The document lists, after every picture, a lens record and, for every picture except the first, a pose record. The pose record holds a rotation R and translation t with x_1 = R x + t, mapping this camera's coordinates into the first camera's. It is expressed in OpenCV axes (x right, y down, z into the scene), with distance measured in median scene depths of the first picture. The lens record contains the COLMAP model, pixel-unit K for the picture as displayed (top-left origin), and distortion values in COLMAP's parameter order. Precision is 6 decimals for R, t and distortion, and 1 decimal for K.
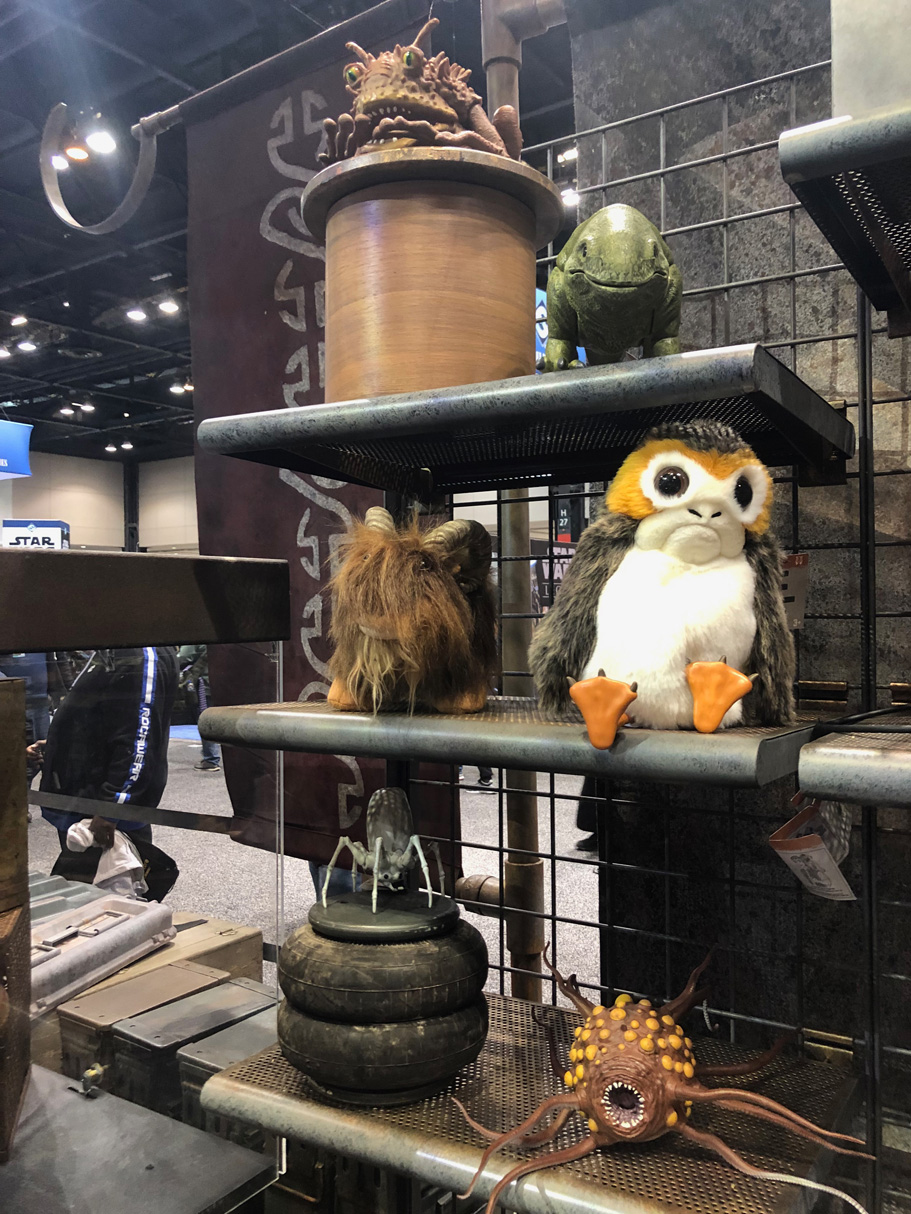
lens RADIAL K [[1028.7, 0, 455.5], [0, 1028.7, 607.0], [0, 0, 1]] dist [0.009652, -0.000661]
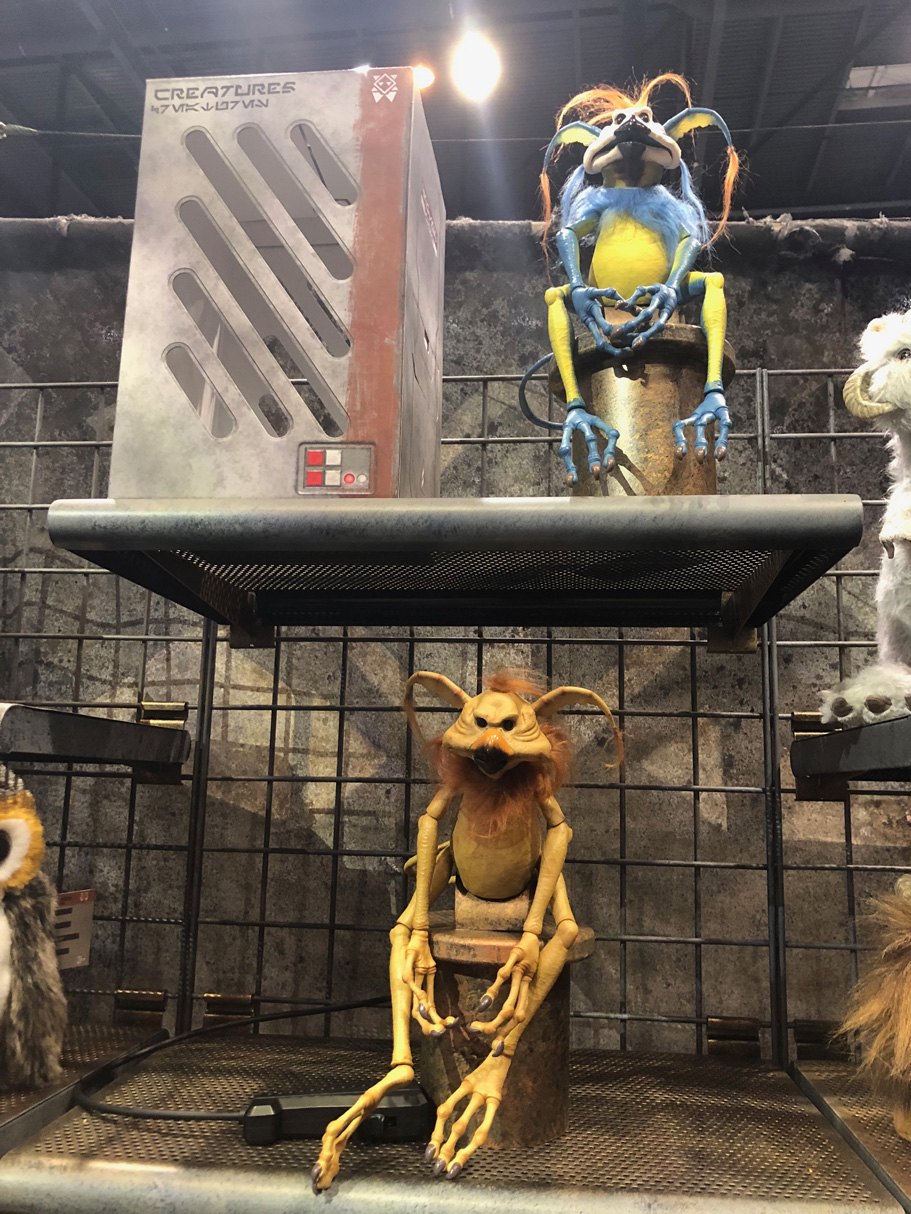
lens RADIAL K [[1027.7, 0, 455.5], [0, 1027.7, 607.0], [0, 0, 1]] dist [0.096859, 0.000236]
pose [[0.909662, 0.089974, 0.405487, 0.206338], [-0.036800, 0.989875, -0.137087, -0.177594], [-0.413715, 0.109781, 0.903763, -0.067264]]
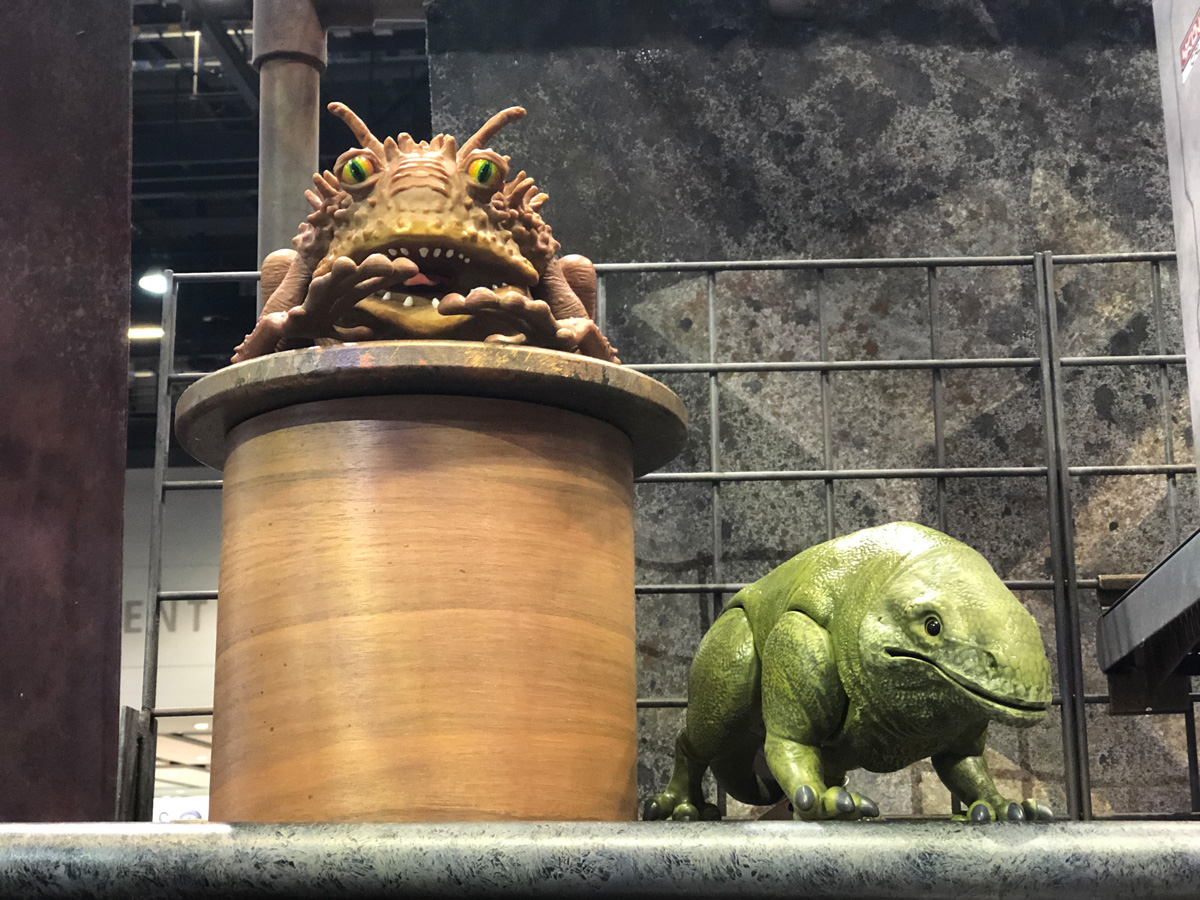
lens RADIAL K [[2044.9, 0, 600.0], [0, 2044.9, 450.0], [0, 0, 1]] dist [-0.023751, 0.092262]
pose [[0.861155, 0.112805, 0.495669, -0.484936], [-0.002833, 0.976118, -0.217224, -0.159712], [-0.508335, 0.185659, 0.840908, 0.111352]]
